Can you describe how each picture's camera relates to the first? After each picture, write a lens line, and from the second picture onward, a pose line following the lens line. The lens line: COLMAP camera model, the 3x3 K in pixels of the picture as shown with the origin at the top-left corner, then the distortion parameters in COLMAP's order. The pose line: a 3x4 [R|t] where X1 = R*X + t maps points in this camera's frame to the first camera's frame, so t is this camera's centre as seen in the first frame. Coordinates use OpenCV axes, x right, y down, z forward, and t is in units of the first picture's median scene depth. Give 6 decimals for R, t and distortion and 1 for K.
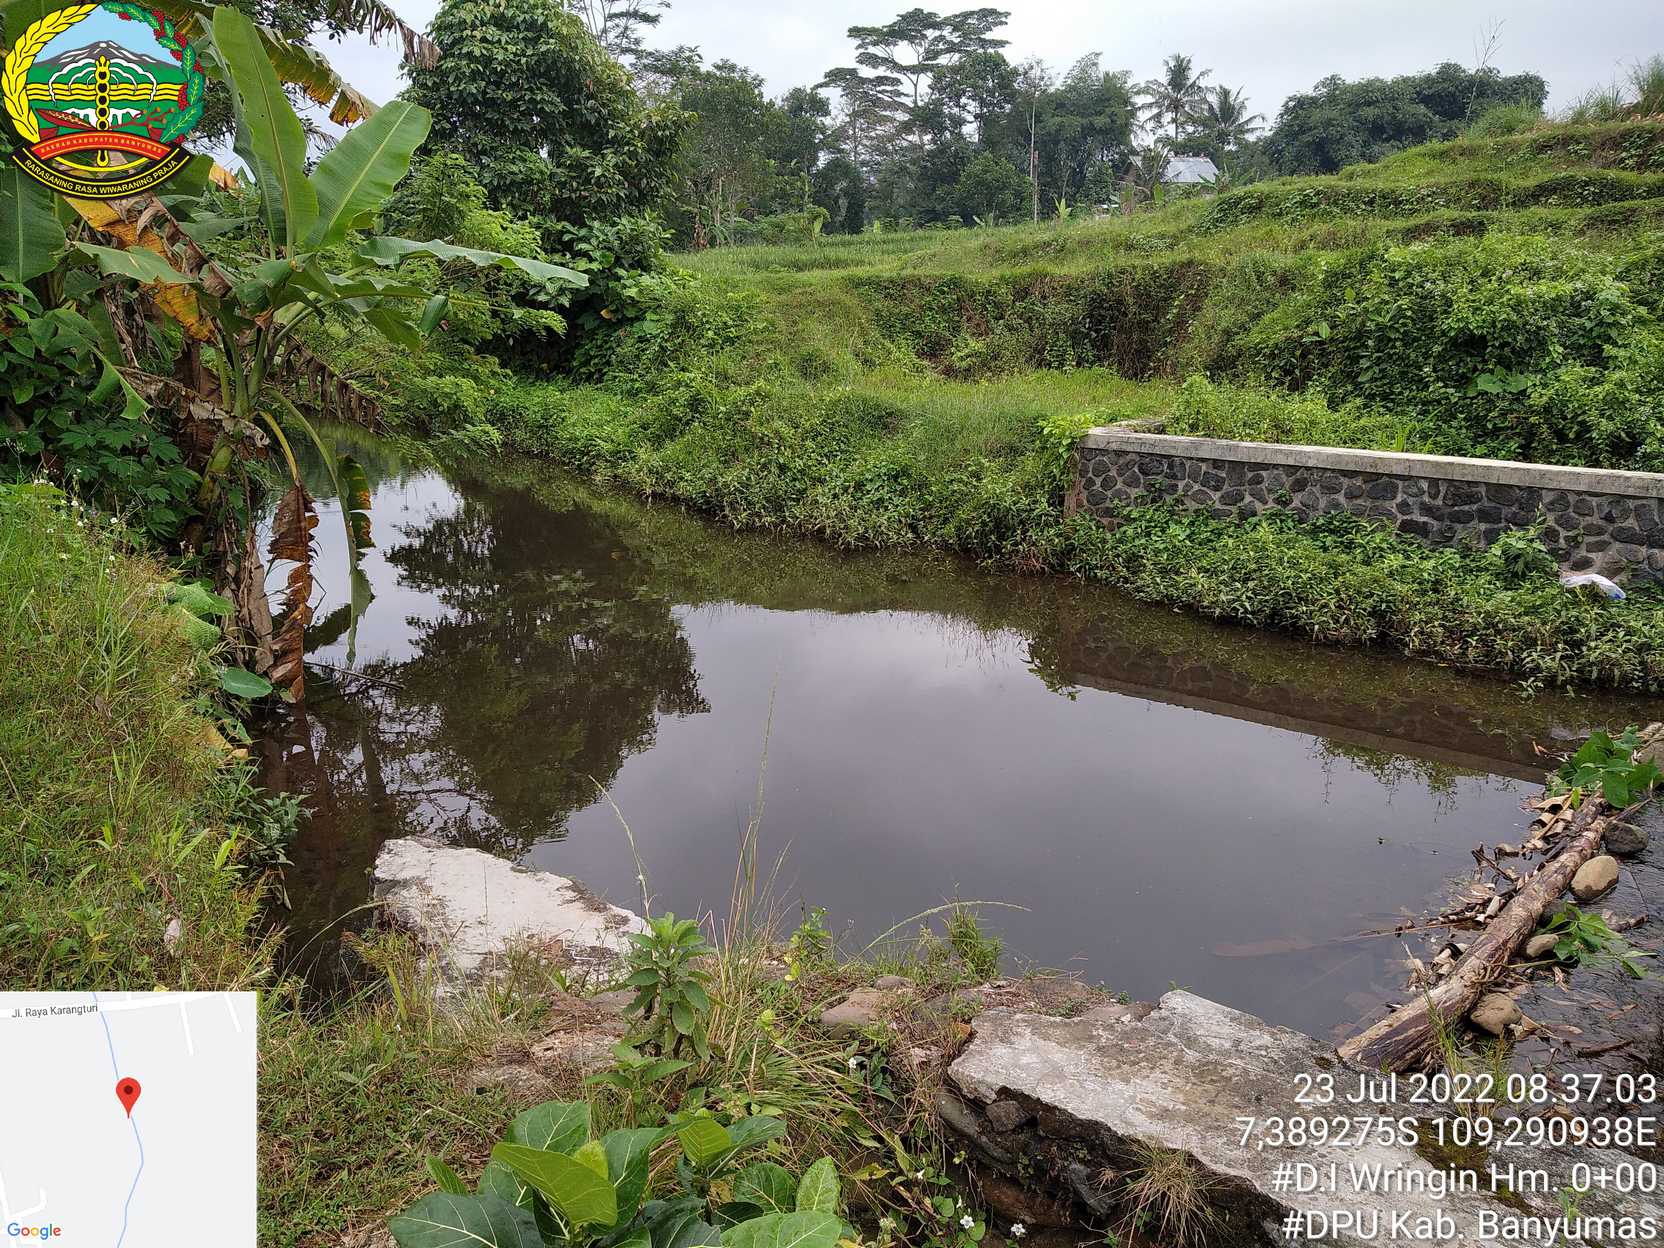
lens RADIAL K [[1380.6, 0, 837.7], [0, 1380.6, 623.3], [0, 0, 1]] dist [0.021560, -0.061024]
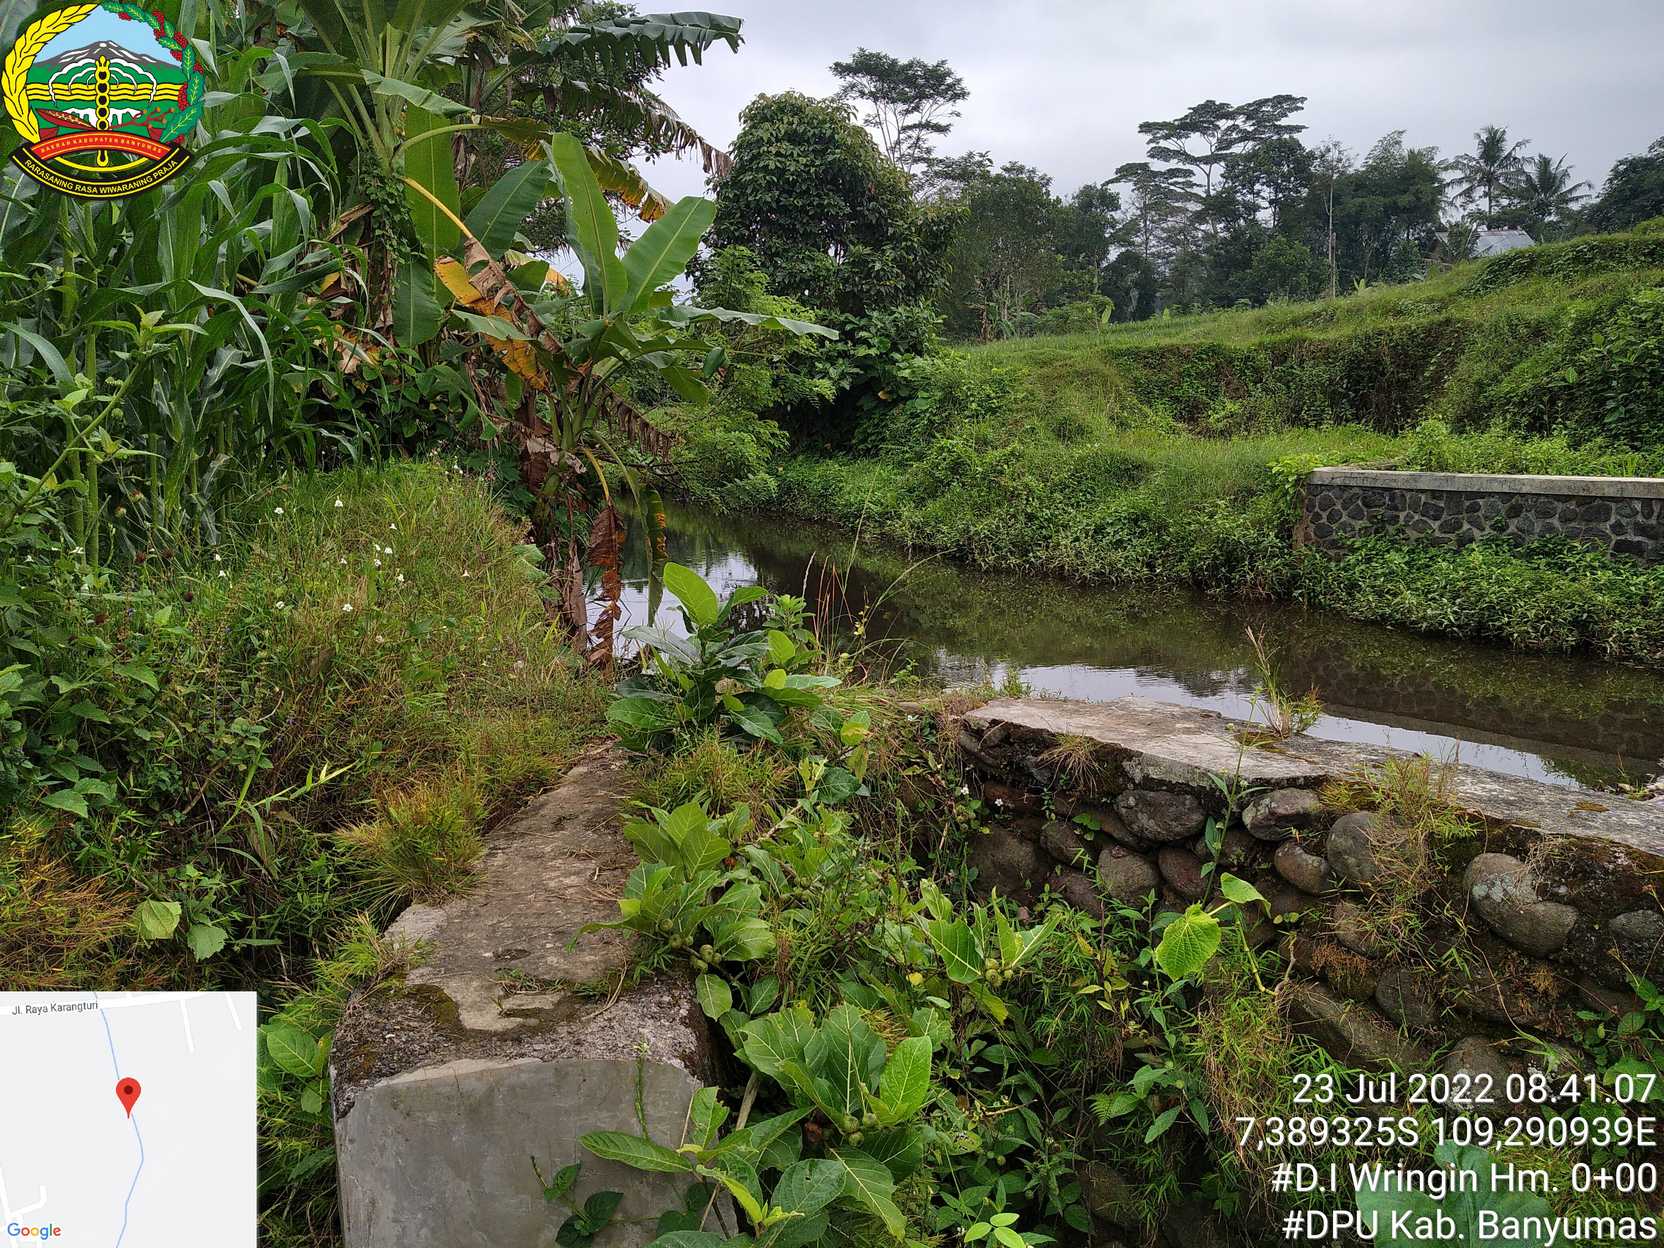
lens RADIAL K [[1380.6, 0, 840.1], [0, 1380.6, 619.3], [0, 0, 1]] dist [0.021560, -0.061024]
pose [[0.978369, 0.000602, -0.206867, 0.041358], [-0.015174, 0.997511, -0.068859, 0.049220], [0.206311, 0.070508, 0.975943, -0.093551]]
